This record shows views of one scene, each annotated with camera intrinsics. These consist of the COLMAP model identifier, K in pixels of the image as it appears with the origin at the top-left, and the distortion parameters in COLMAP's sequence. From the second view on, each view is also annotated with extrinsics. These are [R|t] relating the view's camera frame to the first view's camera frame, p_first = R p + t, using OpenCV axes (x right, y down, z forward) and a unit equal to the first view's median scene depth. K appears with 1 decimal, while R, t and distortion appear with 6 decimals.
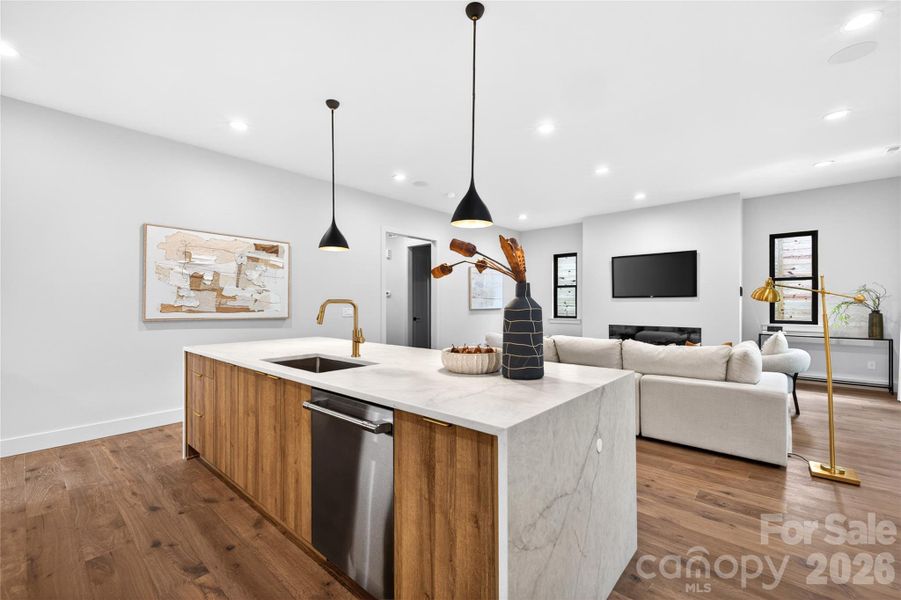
lens RADIAL K [[382.1, 0, 450.5], [0, 382.1, 300.0], [0, 0, 1]] dist [-0.025915, 0.007949]
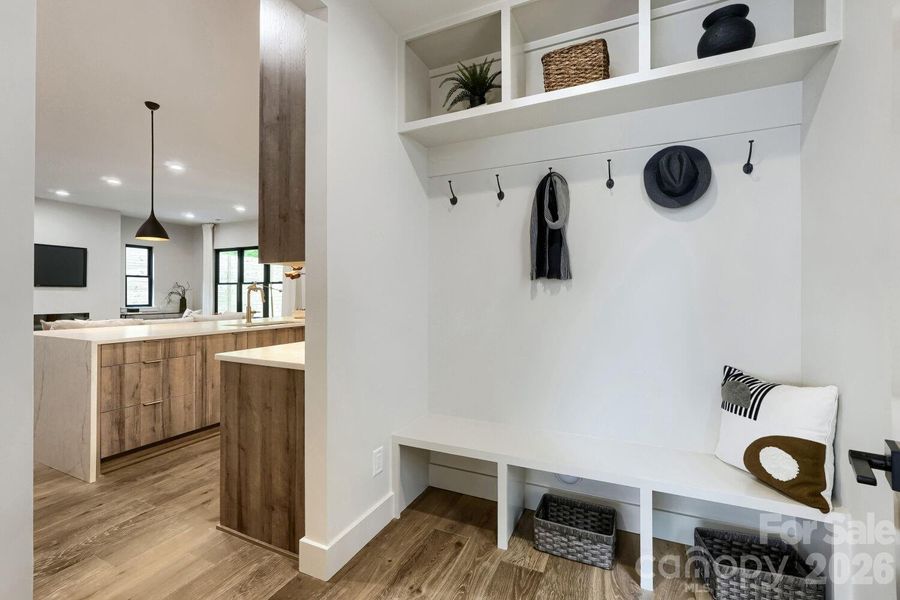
lens RADIAL K [[387.8, 0, 448.2], [0, 387.8, 296.4], [0, 0, 1]] dist [-0.017072, 0.000126]
pose [[-0.282768, -0.001882, 0.959186, -1.006569], [-0.006677, 0.999978, -0.000007, 0.016203], [-0.959165, -0.006406, -0.282774, 0.306298]]
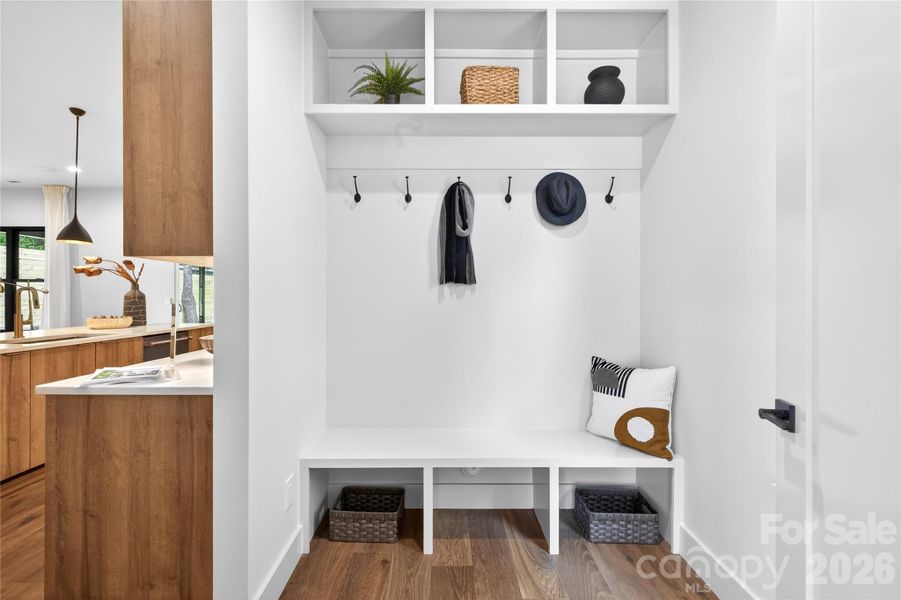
lens RADIAL K [[382.1, 0, 450.5], [0, 382.1, 300.0], [0, 0, 1]] dist [-0.025915, 0.007949]
pose [[-0.666473, -0.004956, 0.745512, -0.899202], [-0.007648, 0.999971, -0.000191, 0.014245], [-0.745490, -0.005829, -0.666492, 0.441356]]
